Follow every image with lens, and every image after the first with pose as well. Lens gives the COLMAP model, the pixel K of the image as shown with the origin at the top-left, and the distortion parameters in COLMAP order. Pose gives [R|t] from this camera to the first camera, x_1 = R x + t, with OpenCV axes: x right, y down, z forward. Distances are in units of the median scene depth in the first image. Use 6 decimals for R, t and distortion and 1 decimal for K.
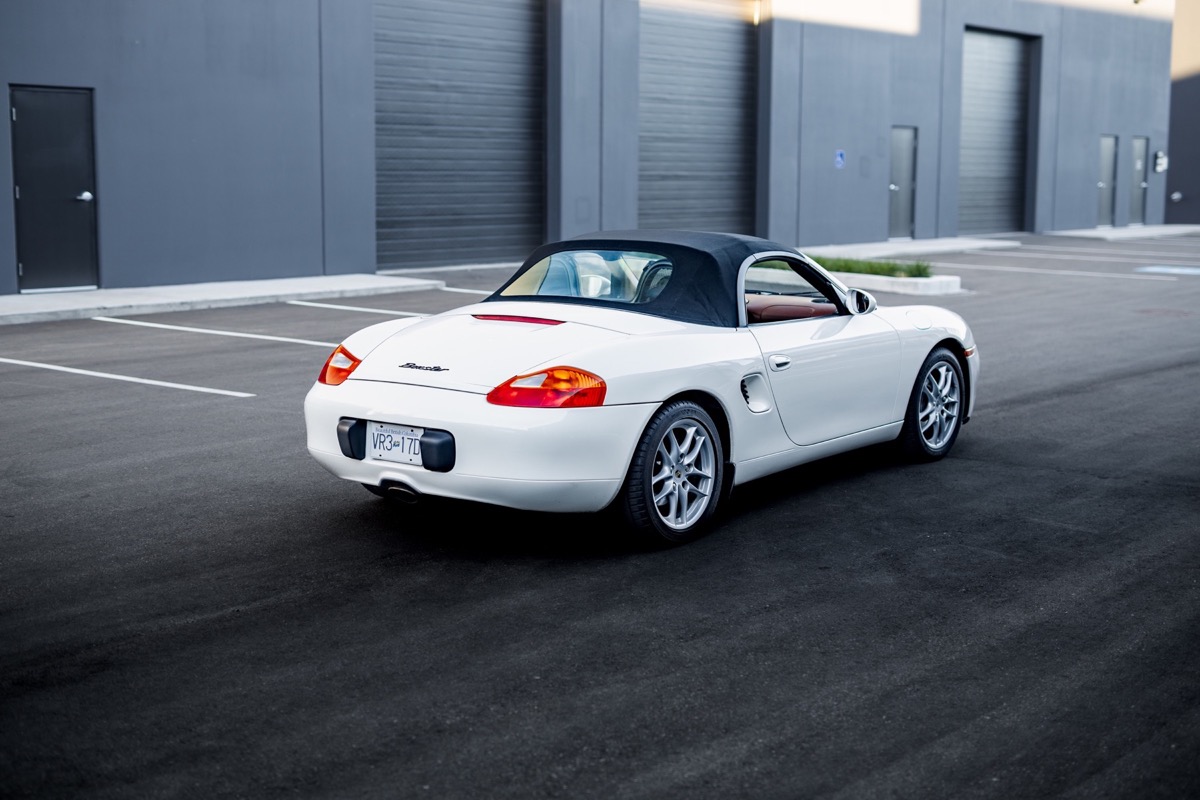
lens RADIAL K [[1683.1, 0, 607.9], [0, 1683.1, 401.6], [0, 0, 1]] dist [0.012145, 0.034498]
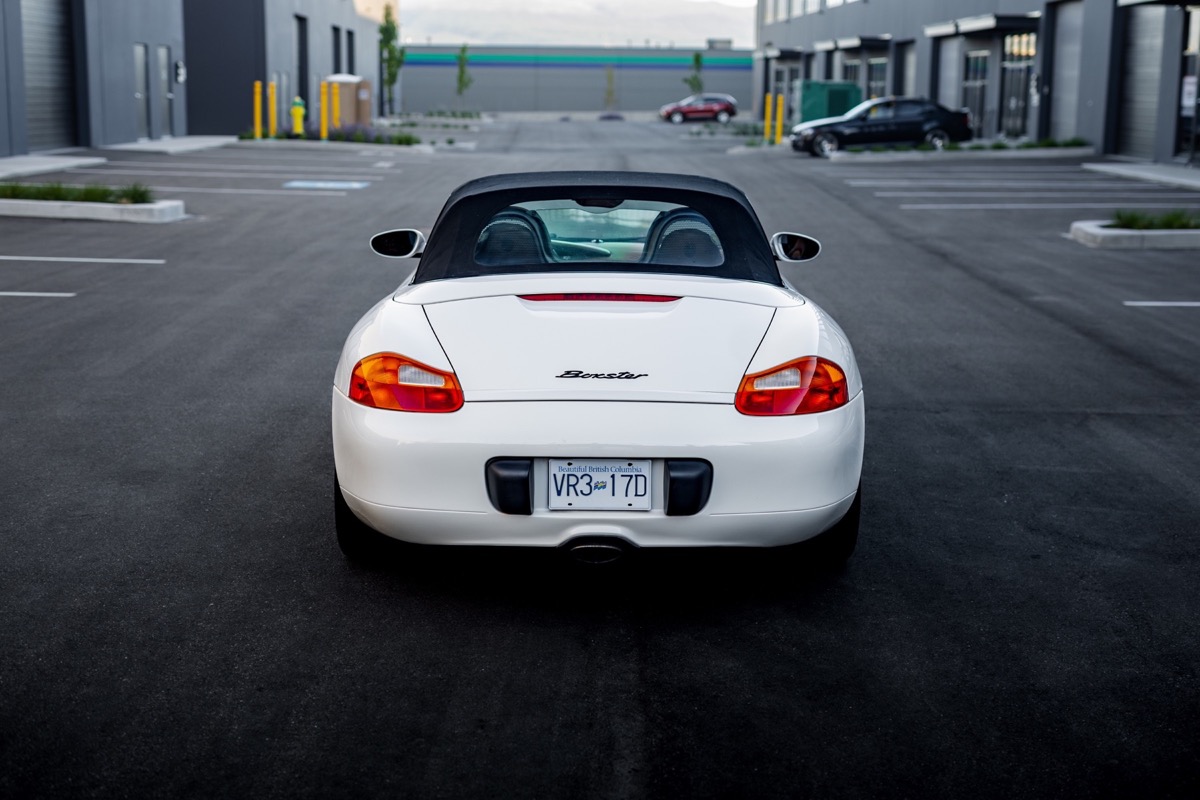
lens RADIAL K [[1680.0, 0, 600.0], [0, 1680.0, 400.0], [0, 0, 1]] dist [0.009720, 0.046623]
pose [[0.786456, -0.111425, 0.607513, -0.505645], [0.078899, 0.993659, 0.080110, -0.062128], [-0.612587, -0.015071, 0.790260, 0.394830]]
